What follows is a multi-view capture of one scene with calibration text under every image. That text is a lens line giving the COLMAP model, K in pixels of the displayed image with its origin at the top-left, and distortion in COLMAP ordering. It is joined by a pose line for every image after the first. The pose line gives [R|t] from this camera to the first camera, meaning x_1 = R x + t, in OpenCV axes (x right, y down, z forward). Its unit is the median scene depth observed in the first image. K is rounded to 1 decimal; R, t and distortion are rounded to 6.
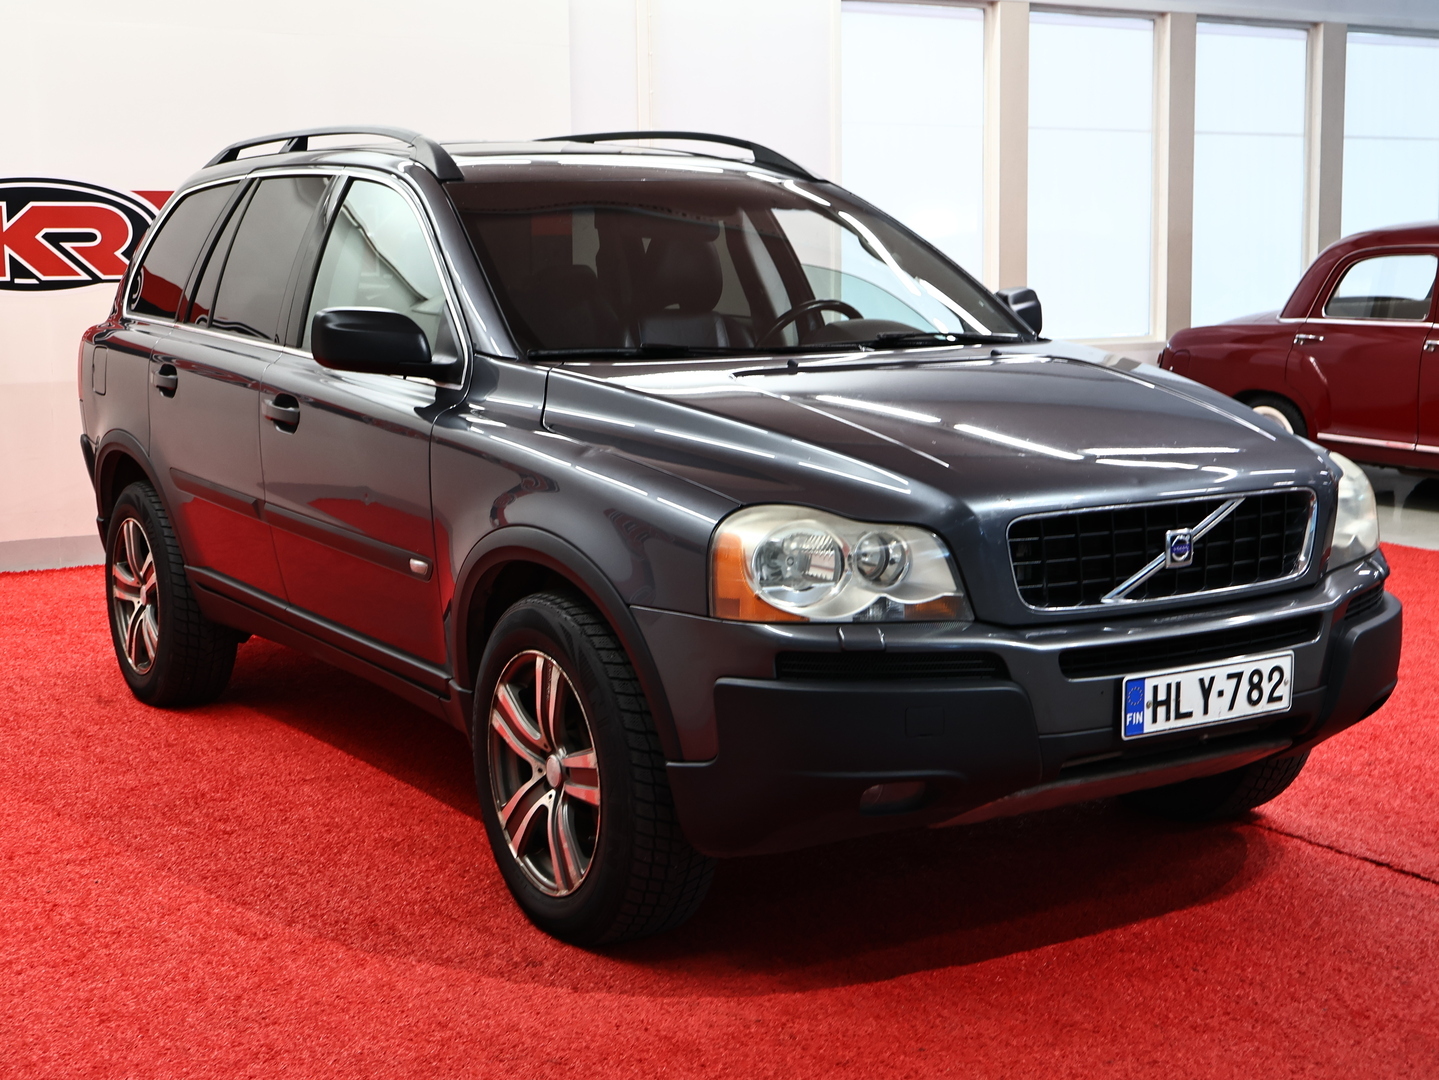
lens RADIAL K [[2060.9, 0, 719.5], [0, 2060.9, 540.0], [0, 0, 1]] dist [0.014047, 0.016406]
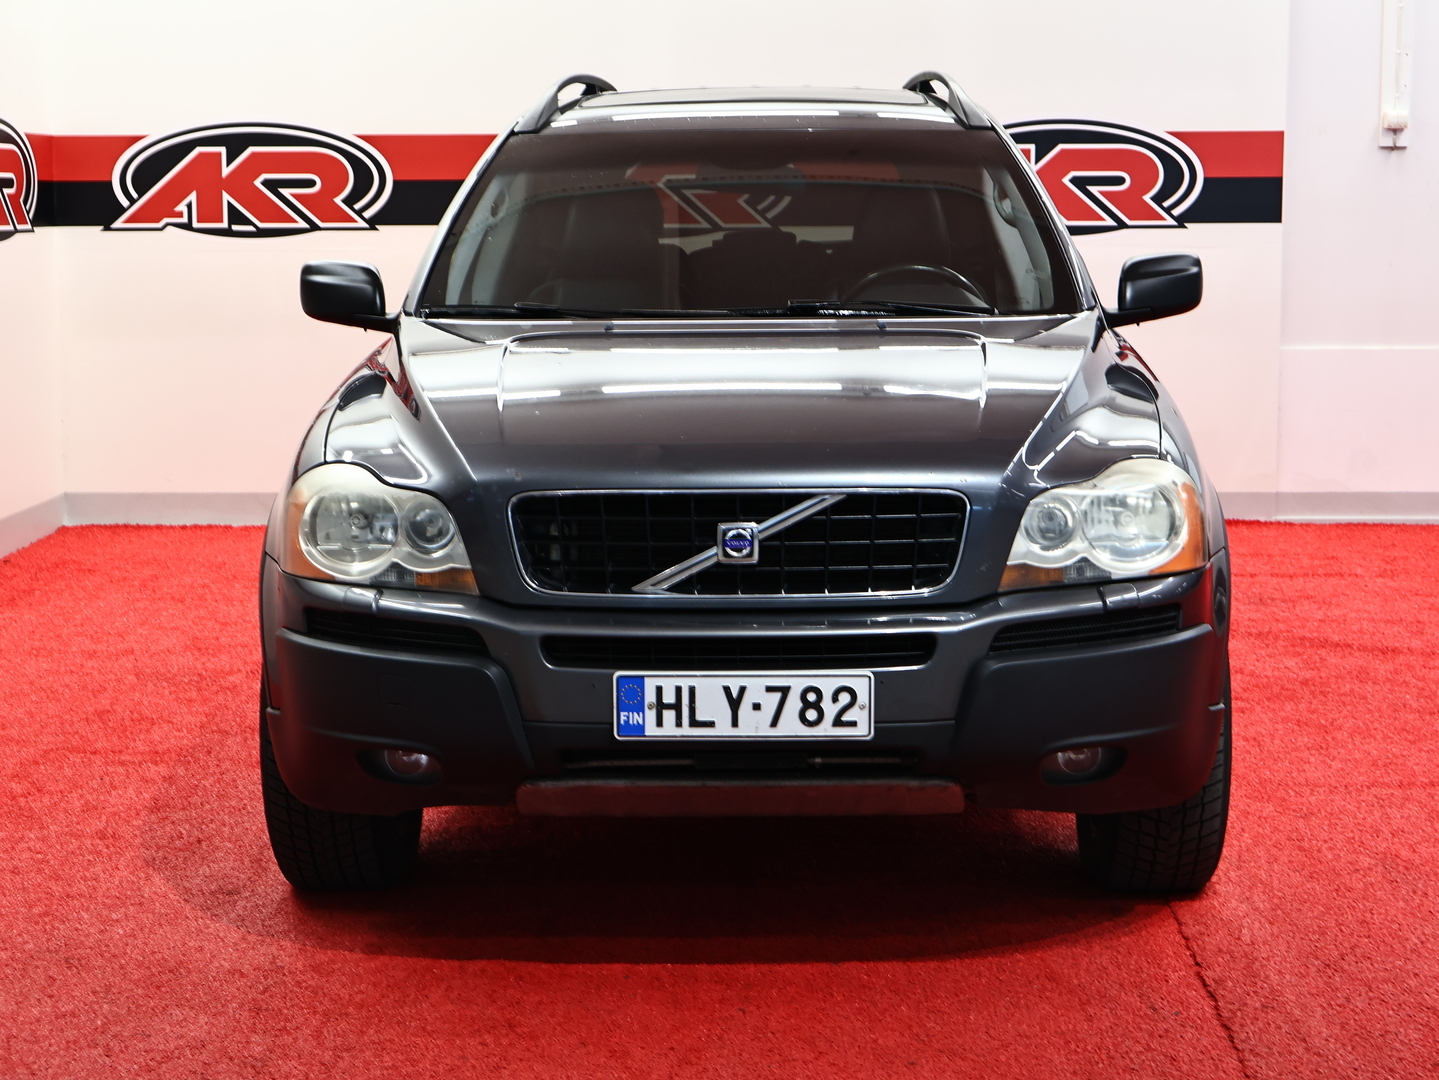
lens RADIAL K [[2408.1, 0, 719.5], [0, 2408.1, 540.0], [0, 0, 1]] dist [0.051773, 0.069980]
pose [[0.850884, 0.084148, -0.518571, 0.767496], [-0.082666, 0.996238, 0.026017, -0.024430], [0.518809, 0.020731, 0.854639, 0.087047]]
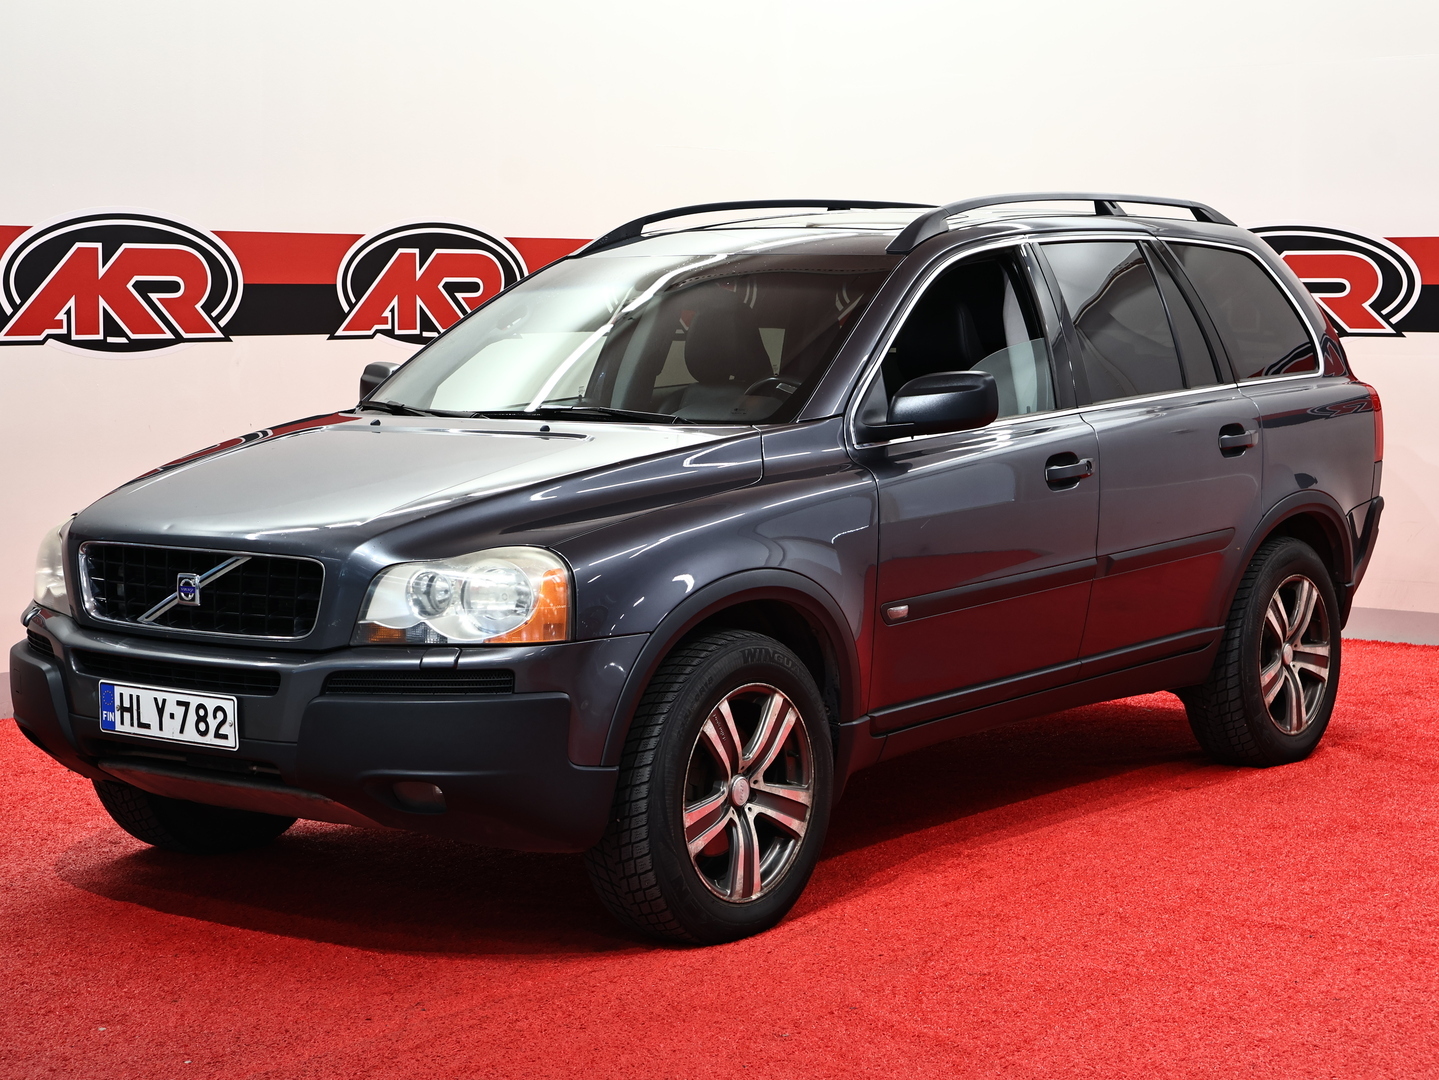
lens RADIAL K [[2525.3, 0, 719.5], [0, 2525.3, 540.0], [0, 0, 1]] dist [-0.014075, 0.053409]
pose [[0.376051, 0.099211, -0.921273, 1.655492], [-0.125766, 0.990516, 0.055332, -0.141179], [0.918025, 0.095057, 0.384961, 0.722916]]
